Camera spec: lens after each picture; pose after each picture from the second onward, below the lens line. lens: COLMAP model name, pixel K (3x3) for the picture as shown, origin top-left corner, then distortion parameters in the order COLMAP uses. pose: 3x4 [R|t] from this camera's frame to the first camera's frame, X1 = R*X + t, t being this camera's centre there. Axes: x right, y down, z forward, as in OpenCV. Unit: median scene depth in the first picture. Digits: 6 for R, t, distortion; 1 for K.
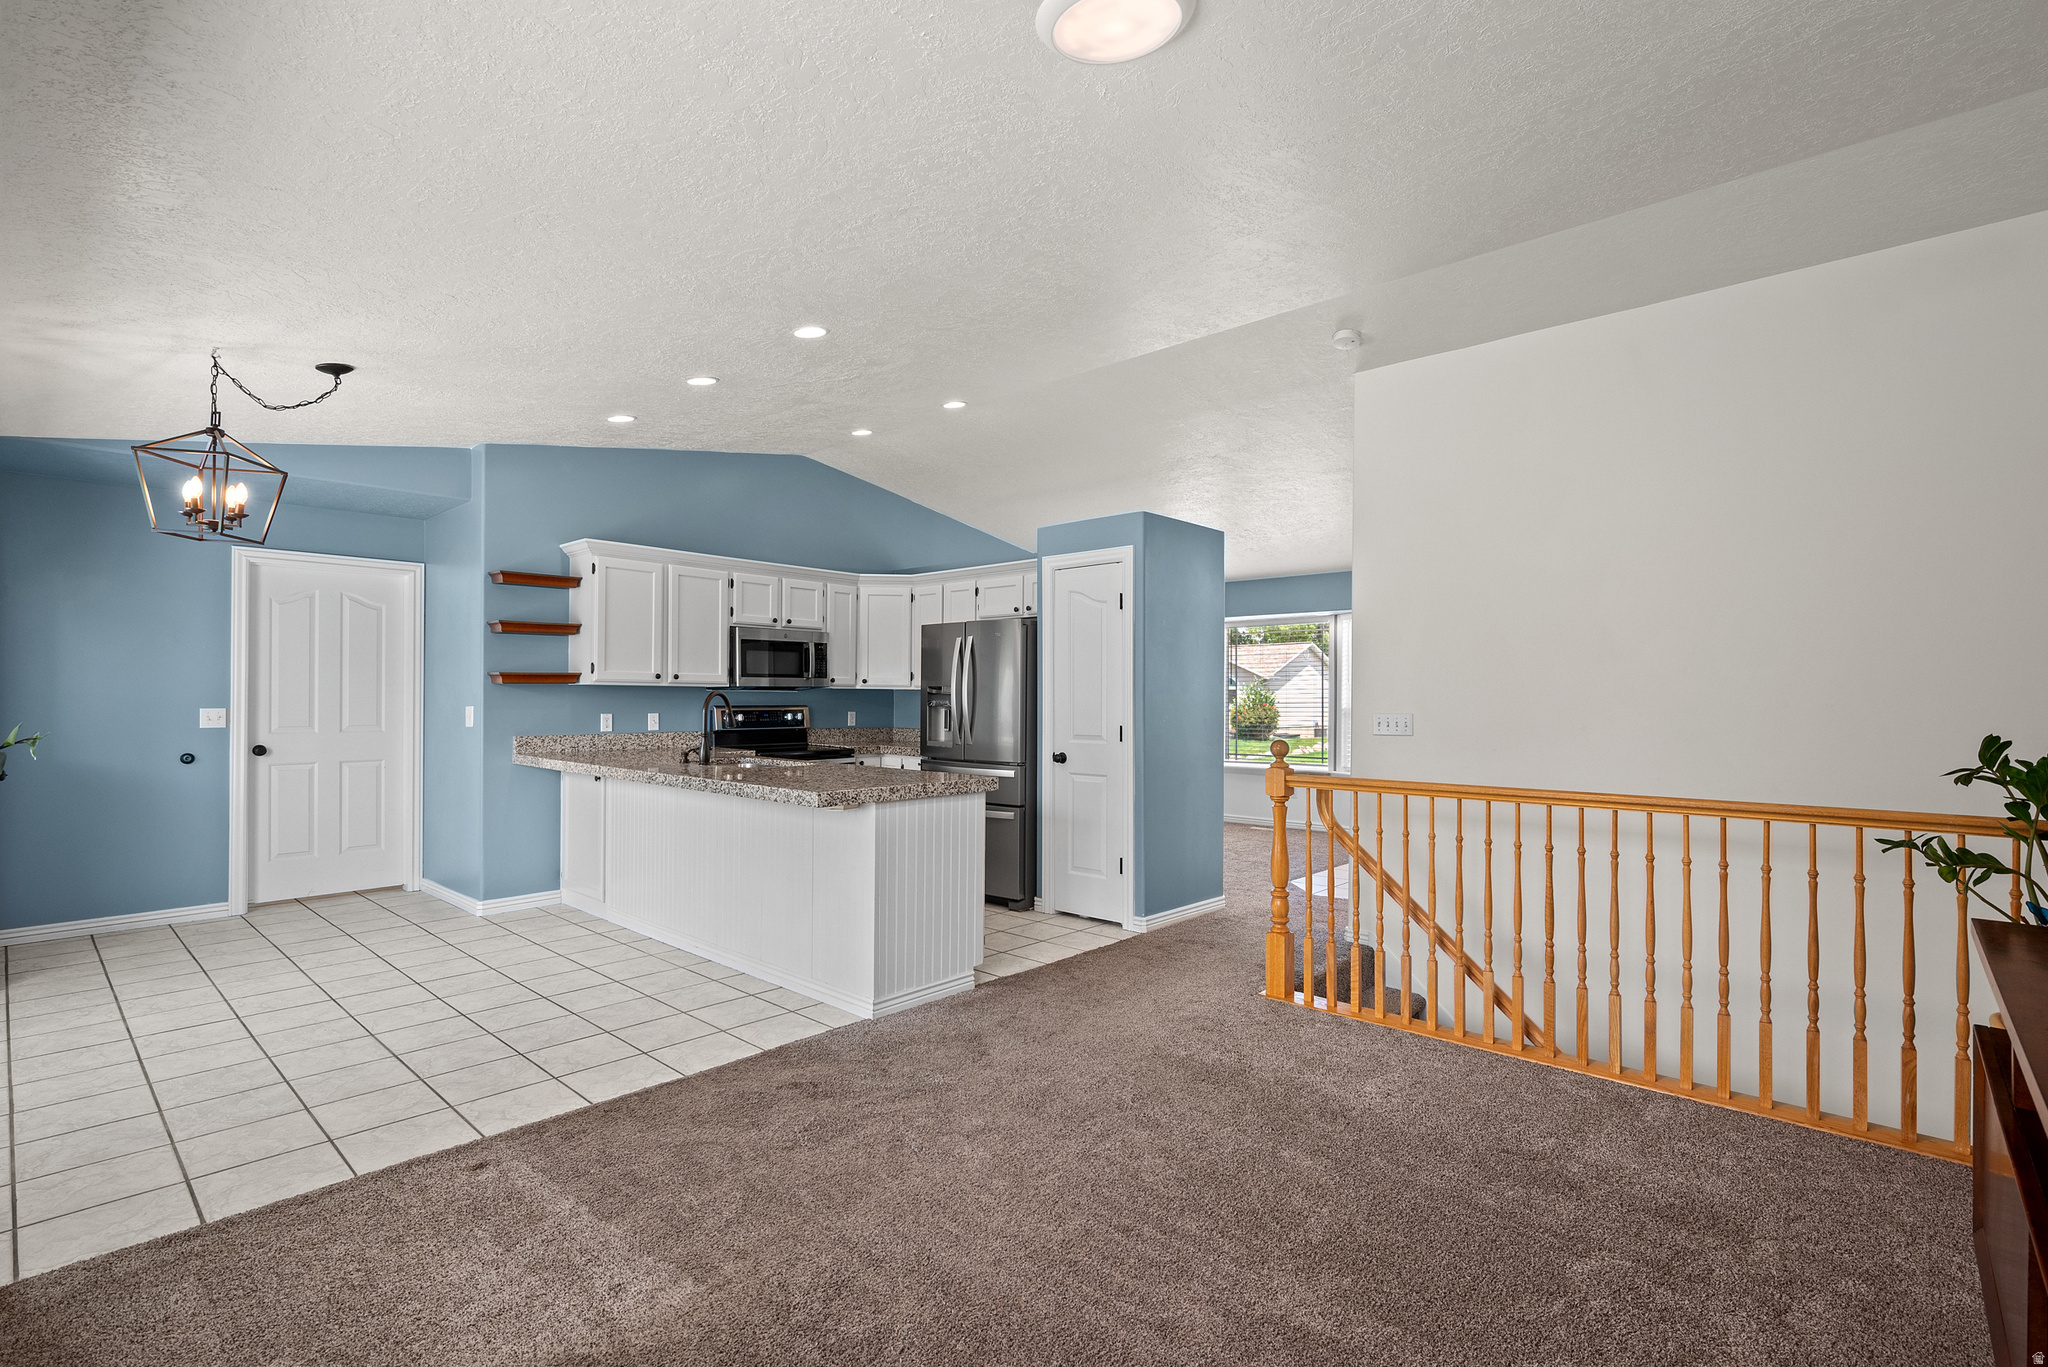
lens RADIAL K [[937.7, 0, 1029.5], [0, 937.7, 691.2], [0, 0, 1]] dist [-0.000216, -0.000401]
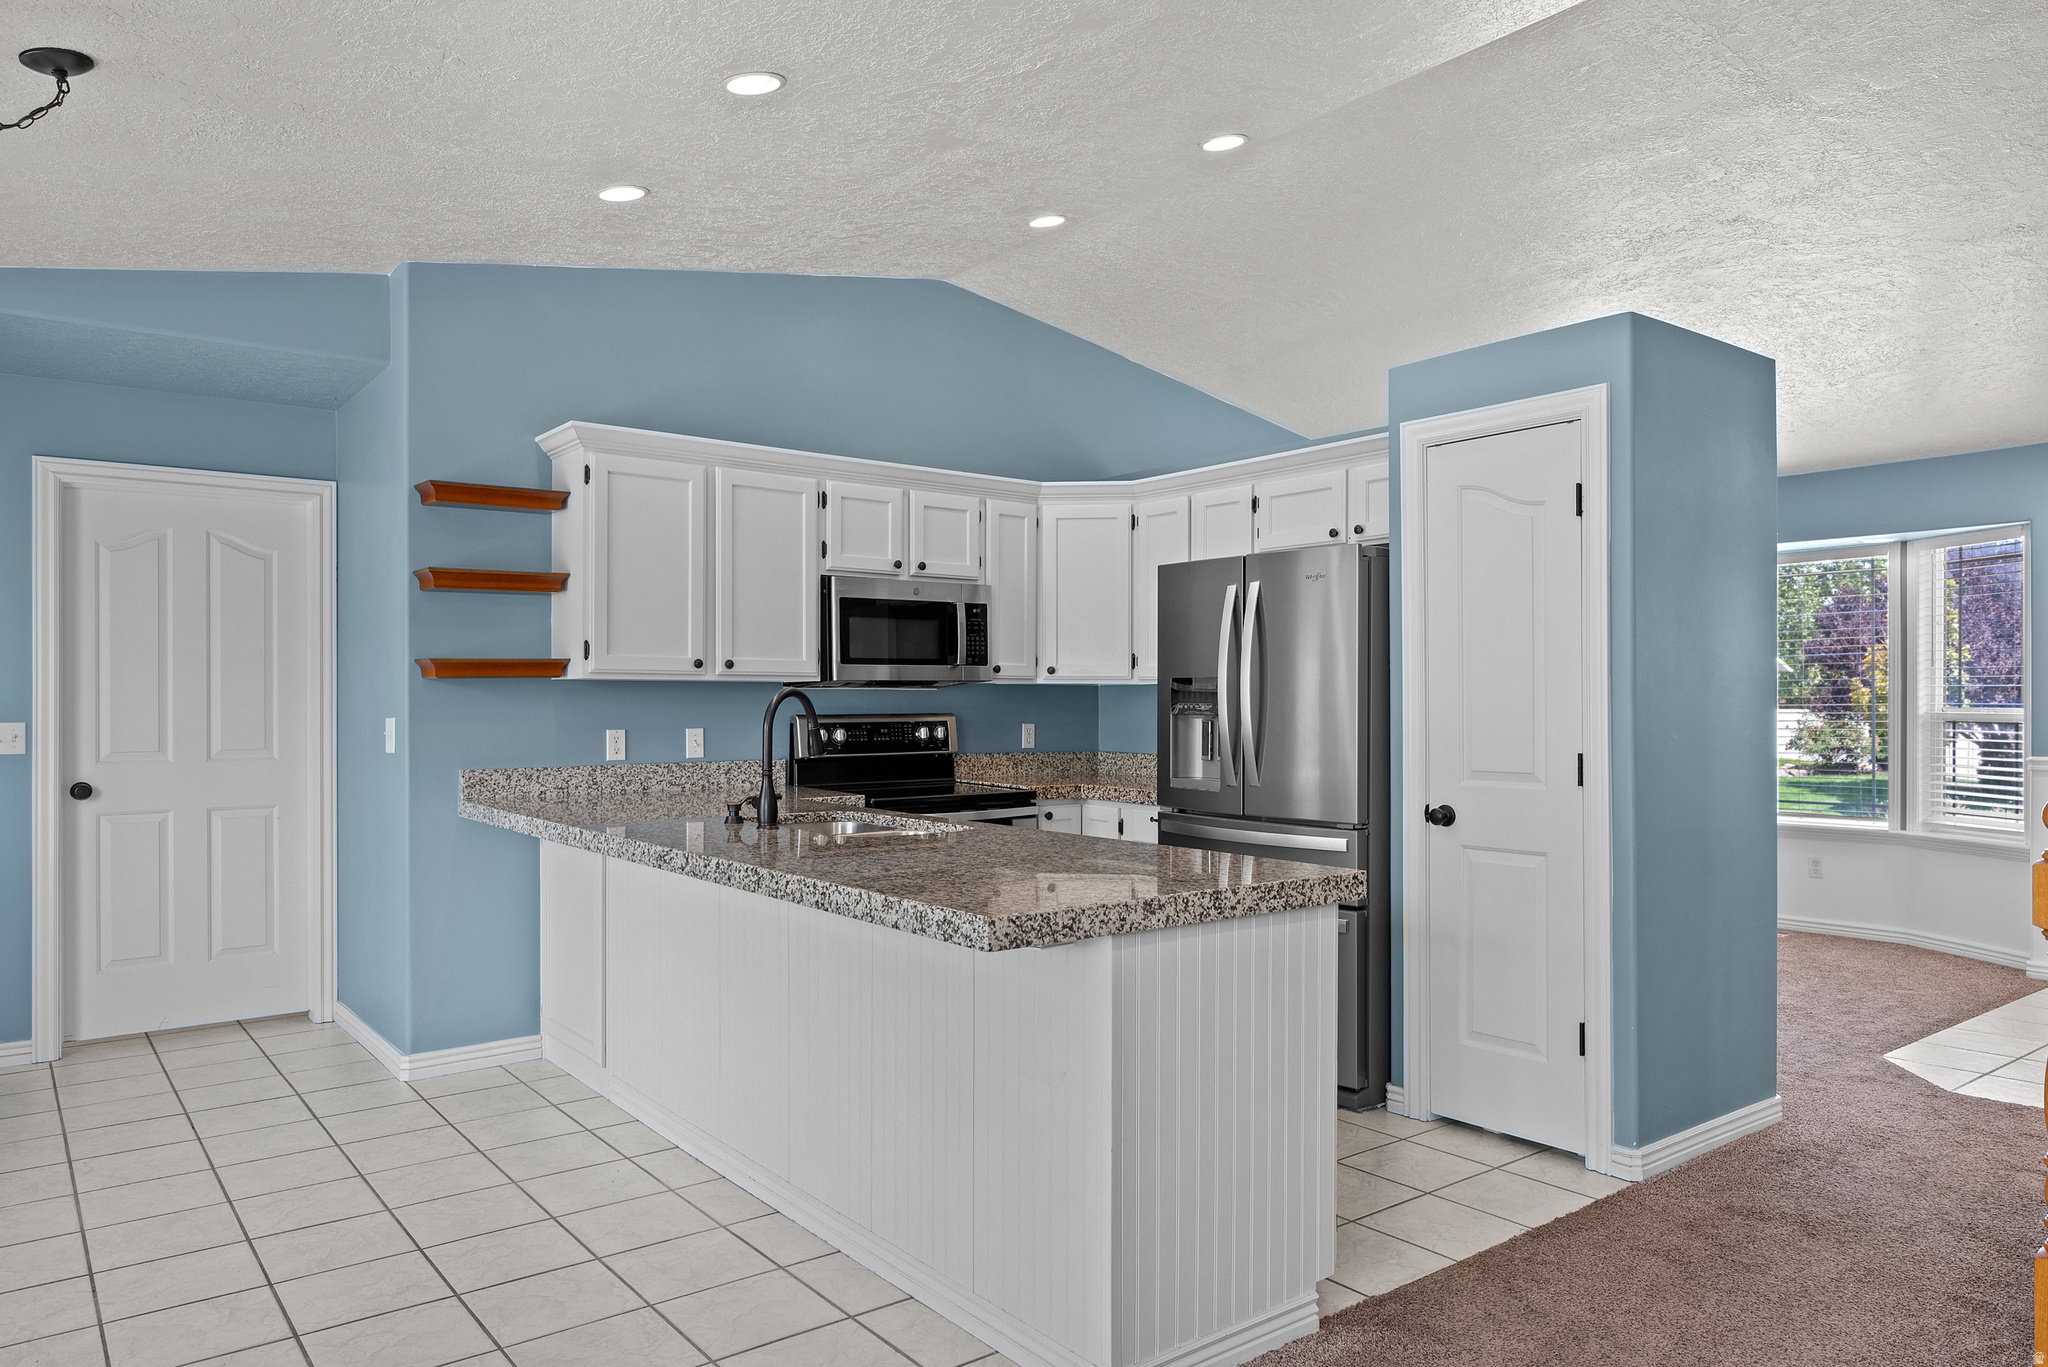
lens RADIAL K [[1360.4, 0, 1028.5], [0, 1360.4, 691.3], [0, 0, 1]] dist [-0.008394, 0.001394]
pose [[0.985079, -0.006481, -0.171980, -0.060228], [0.006627, 0.999978, 0.000275, 0.002016], [0.171975, -0.001411, 0.985100, 0.233852]]
